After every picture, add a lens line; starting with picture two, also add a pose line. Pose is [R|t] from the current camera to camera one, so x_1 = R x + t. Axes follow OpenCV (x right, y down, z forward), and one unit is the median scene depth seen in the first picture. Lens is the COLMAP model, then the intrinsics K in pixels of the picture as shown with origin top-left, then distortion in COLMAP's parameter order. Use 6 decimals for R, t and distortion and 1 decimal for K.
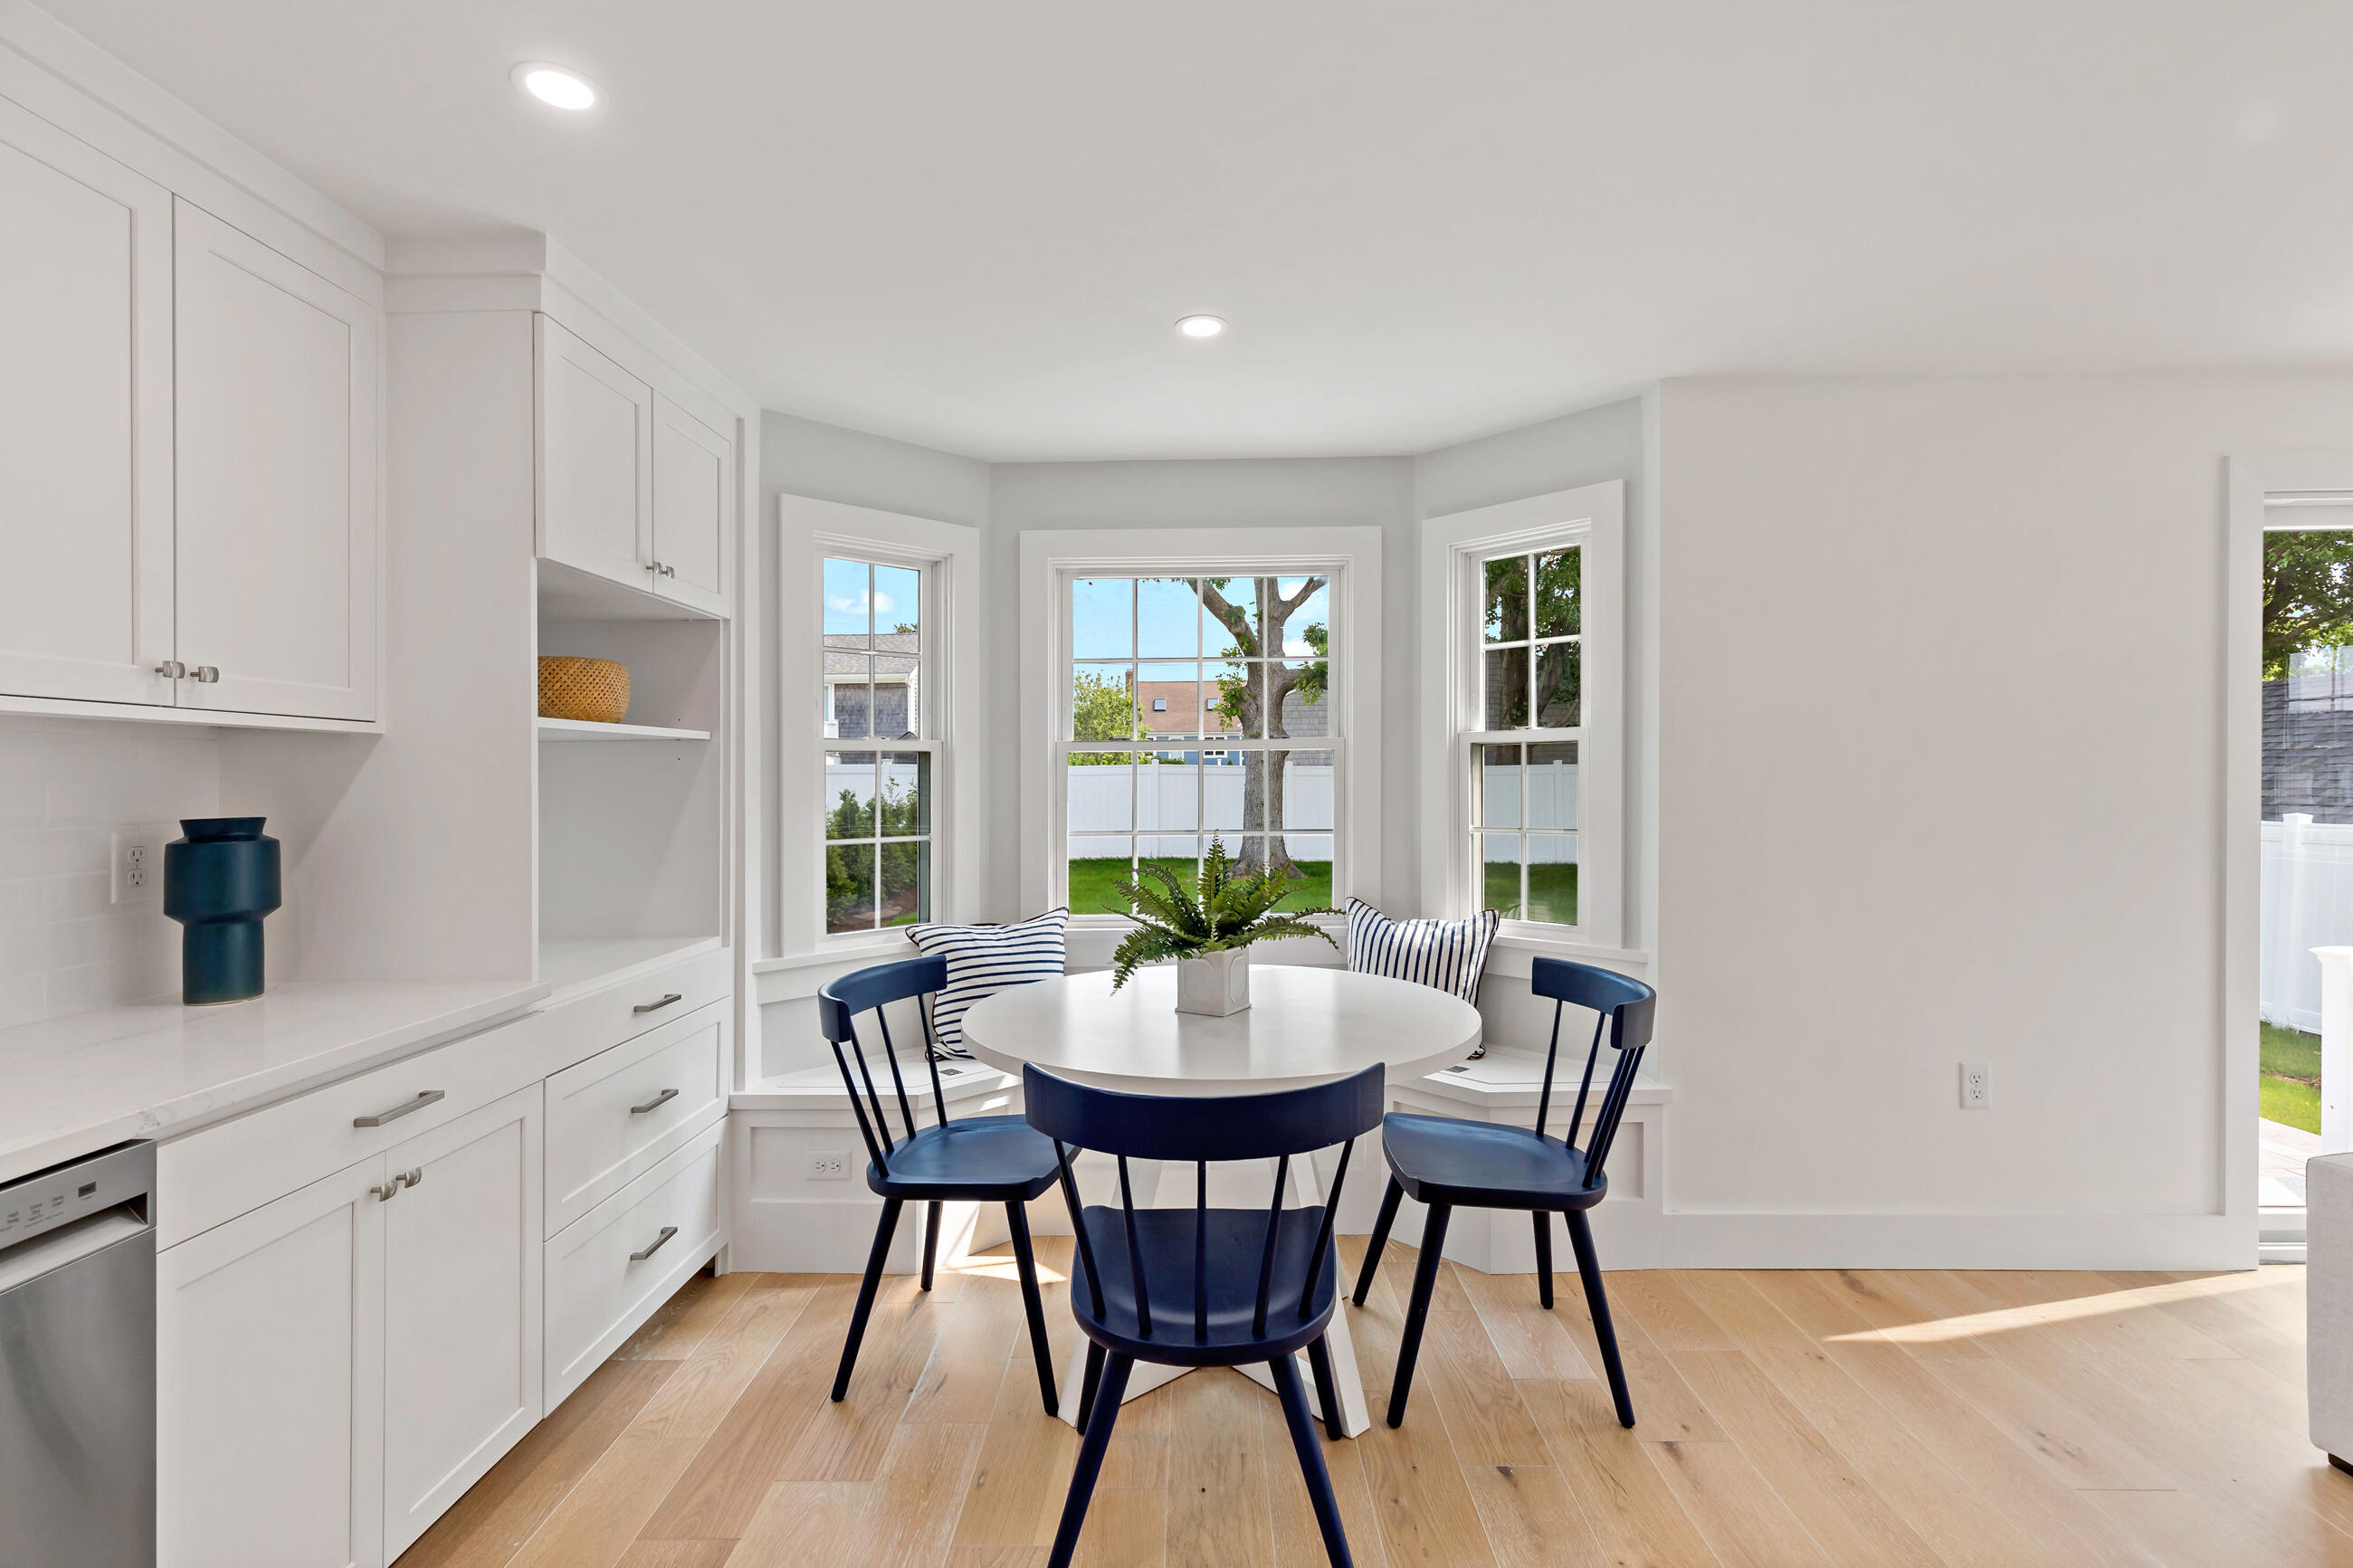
lens RADIAL K [[1081.9, 0, 1171.2], [0, 1081.9, 780.9], [0, 0, 1]] dist [0.006728, -0.000669]
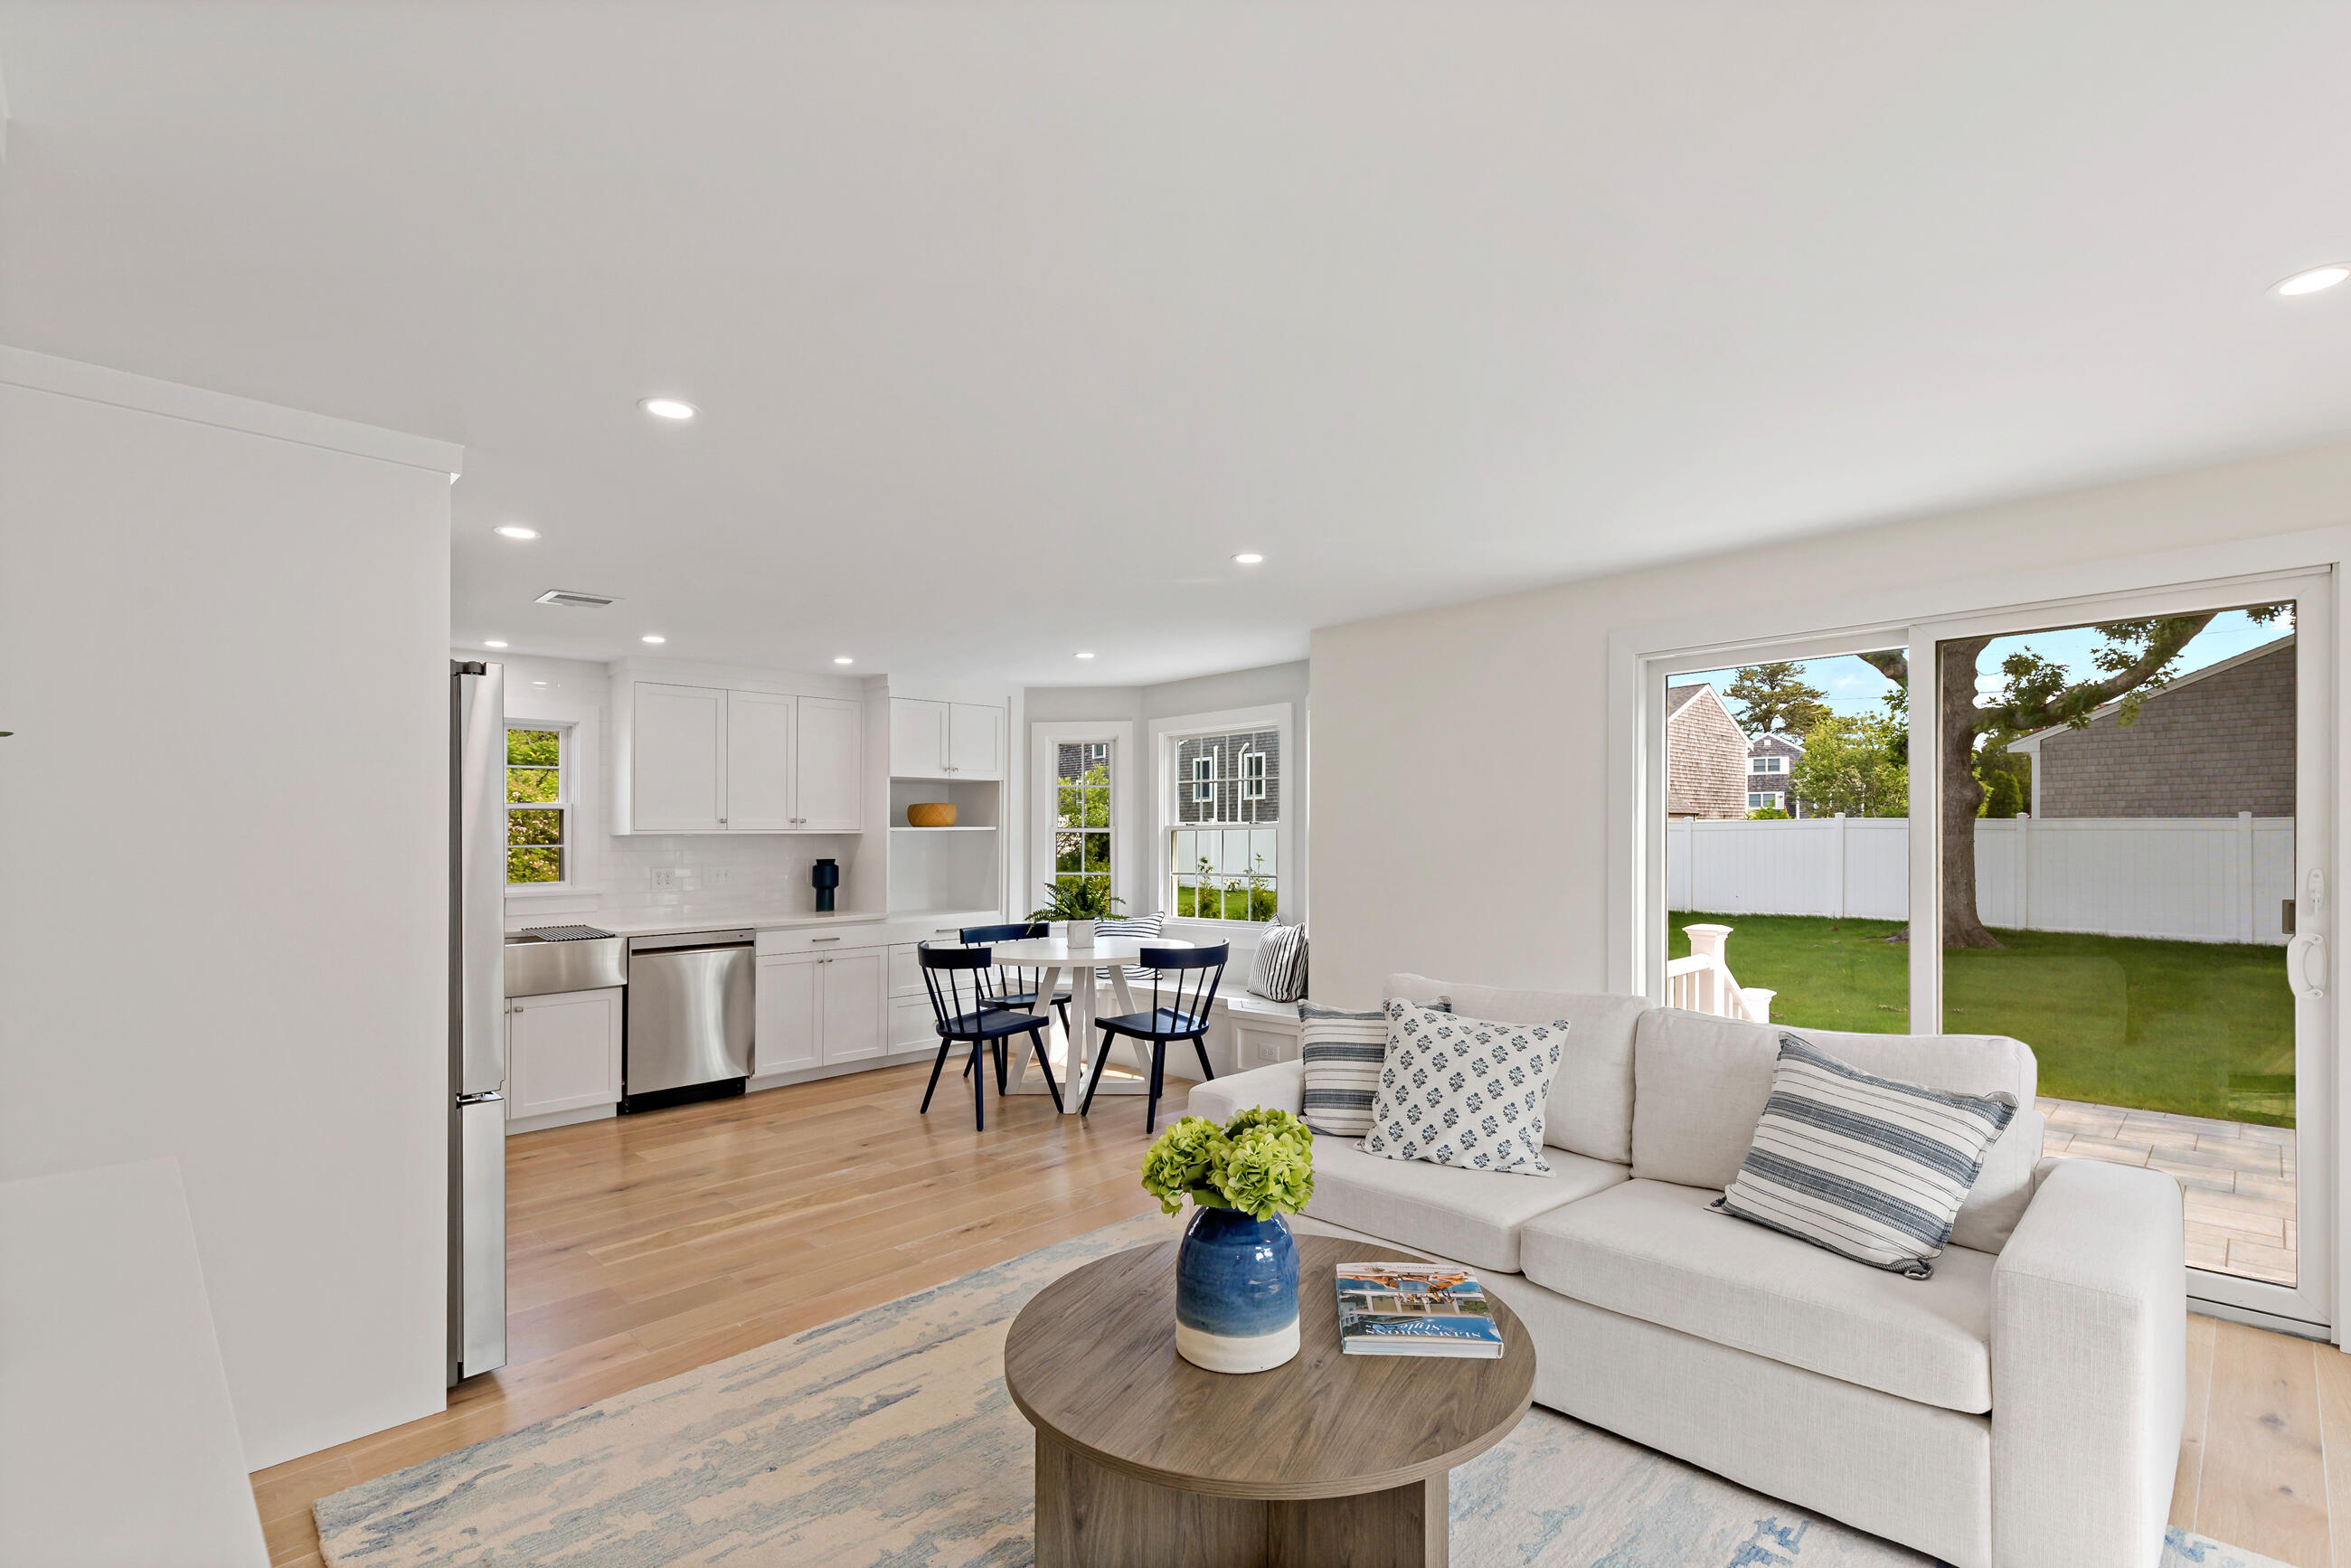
lens RADIAL K [[1099.6, 0, 1208.8], [0, 1099.6, 789.3], [0, 0, 1]] dist [0.014301, -0.004354]
pose [[0.721419, -0.031938, -0.691762, 1.838887], [0.004777, 0.999142, -0.041148, -0.028073], [0.692482, 0.026381, 0.720953, -0.519416]]
